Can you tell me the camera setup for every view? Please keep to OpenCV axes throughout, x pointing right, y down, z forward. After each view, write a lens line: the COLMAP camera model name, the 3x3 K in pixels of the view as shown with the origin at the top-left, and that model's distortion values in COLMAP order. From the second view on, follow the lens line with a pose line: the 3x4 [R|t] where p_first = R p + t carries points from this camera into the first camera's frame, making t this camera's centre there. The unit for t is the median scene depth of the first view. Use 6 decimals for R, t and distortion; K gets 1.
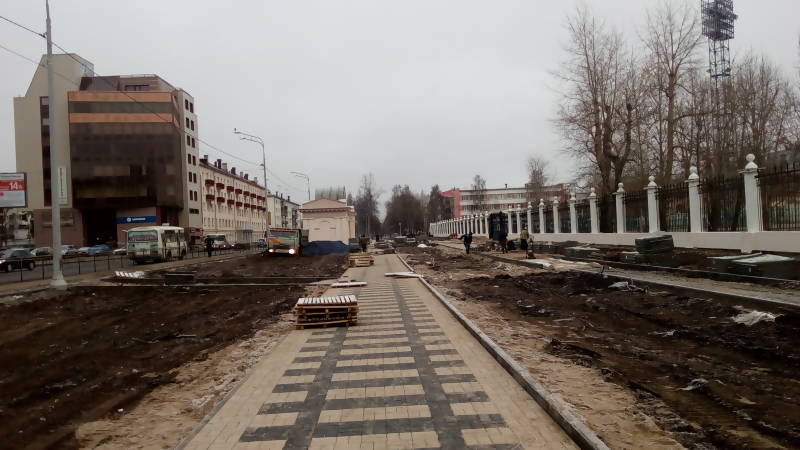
lens RADIAL K [[619.6, 0, 396.6], [0, 619.6, 225.2], [0, 0, 1]] dist [0.042810, -0.005185]
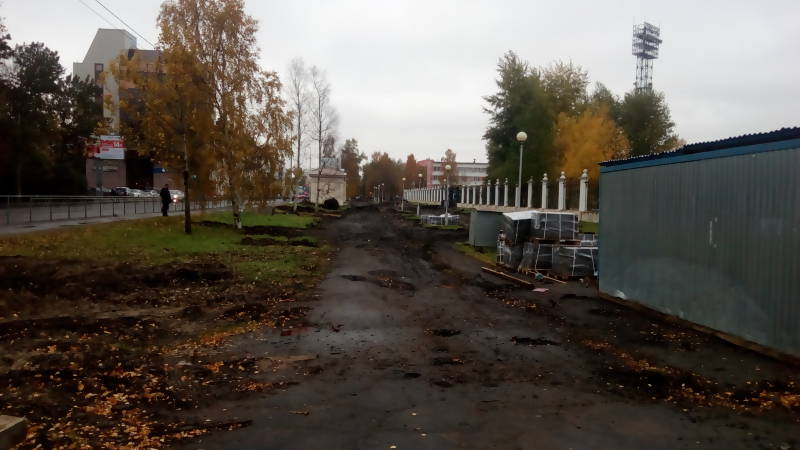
lens RADIAL K [[619.6, 0, 397.2], [0, 619.6, 230.6], [0, 0, 1]] dist [0.042810, -0.005185]
pose [[0.996532, 0.068417, 0.047371, -0.012146], [-0.071477, 0.995241, 0.066229, -0.003044], [-0.042614, -0.069385, 0.996679, -0.220267]]
